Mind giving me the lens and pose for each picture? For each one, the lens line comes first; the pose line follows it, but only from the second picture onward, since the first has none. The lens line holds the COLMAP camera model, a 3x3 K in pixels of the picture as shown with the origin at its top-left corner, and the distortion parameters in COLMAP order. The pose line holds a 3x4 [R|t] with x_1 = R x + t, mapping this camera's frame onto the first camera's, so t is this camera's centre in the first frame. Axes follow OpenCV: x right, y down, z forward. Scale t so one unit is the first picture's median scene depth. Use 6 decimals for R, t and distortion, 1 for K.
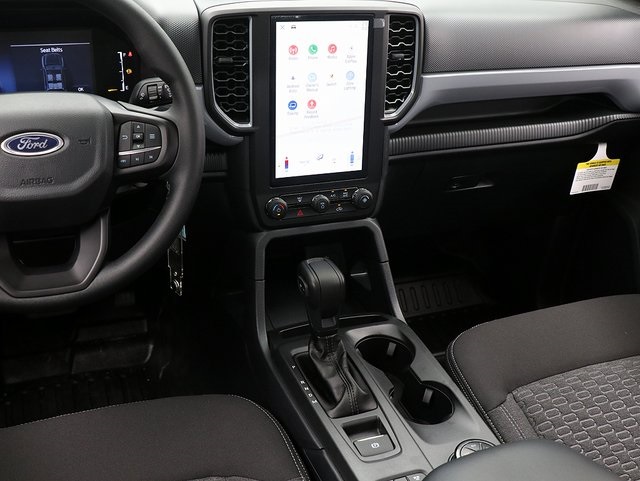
lens RADIAL K [[732.3, 0, 320.0], [0, 732.3, 240.5], [0, 0, 1]] dist [-0.076833, 0.057947]
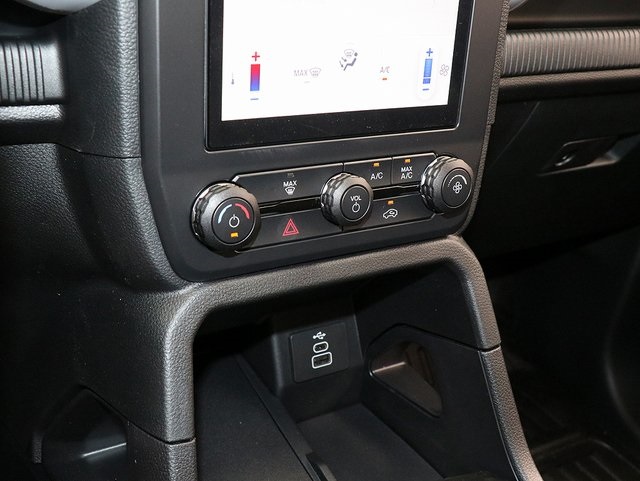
lens RADIAL K [[846.9, 0, 320.0], [0, 846.9, 240.5], [0, 0, 1]] dist [0.003512, 0.039169]
pose [[0.986569, -0.031034, 0.160370, -0.076512], [0.034366, 0.999246, -0.018043, -0.023997], [-0.159690, 0.023312, 0.986892, 0.608856]]
